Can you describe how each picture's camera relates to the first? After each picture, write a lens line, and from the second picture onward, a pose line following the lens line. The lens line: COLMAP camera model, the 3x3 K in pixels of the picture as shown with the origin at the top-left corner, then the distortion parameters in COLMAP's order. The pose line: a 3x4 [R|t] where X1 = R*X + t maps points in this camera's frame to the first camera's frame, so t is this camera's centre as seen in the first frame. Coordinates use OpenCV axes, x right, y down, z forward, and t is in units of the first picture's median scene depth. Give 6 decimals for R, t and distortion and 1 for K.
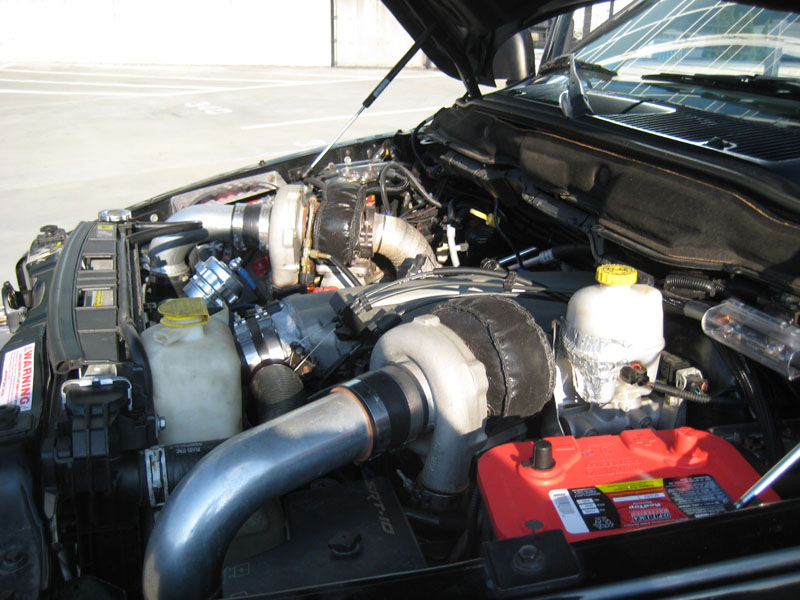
lens RADIAL K [[836.5, 0, 402.0], [0, 836.5, 298.5], [0, 0, 1]] dist [-0.154390, 0.196107]
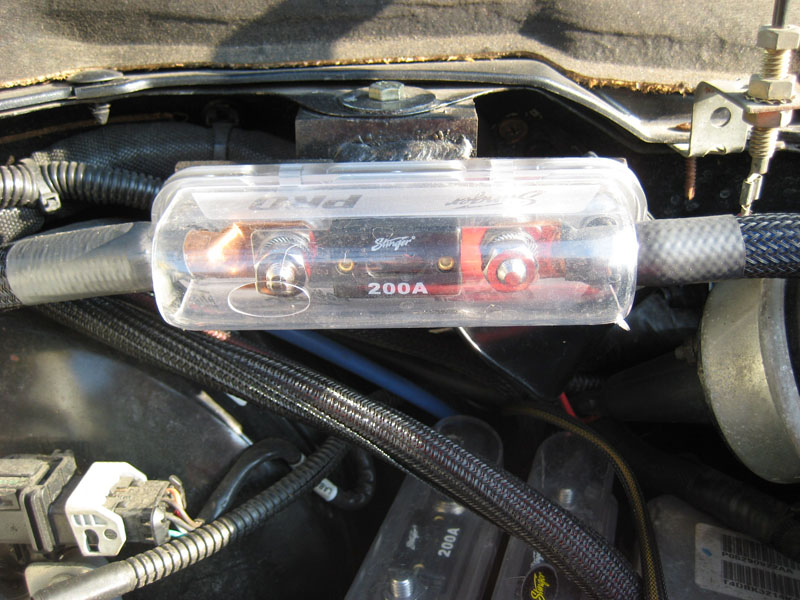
lens RADIAL K [[836.5, 0, 402.0], [0, 836.5, 298.5], [0, 0, 1]] dist [-0.154390, 0.196107]
pose [[0.384041, -0.367455, 0.847047, 0.177697], [0.331039, 0.911204, 0.245197, -0.004559], [-0.861931, 0.186240, 0.471582, 0.784163]]
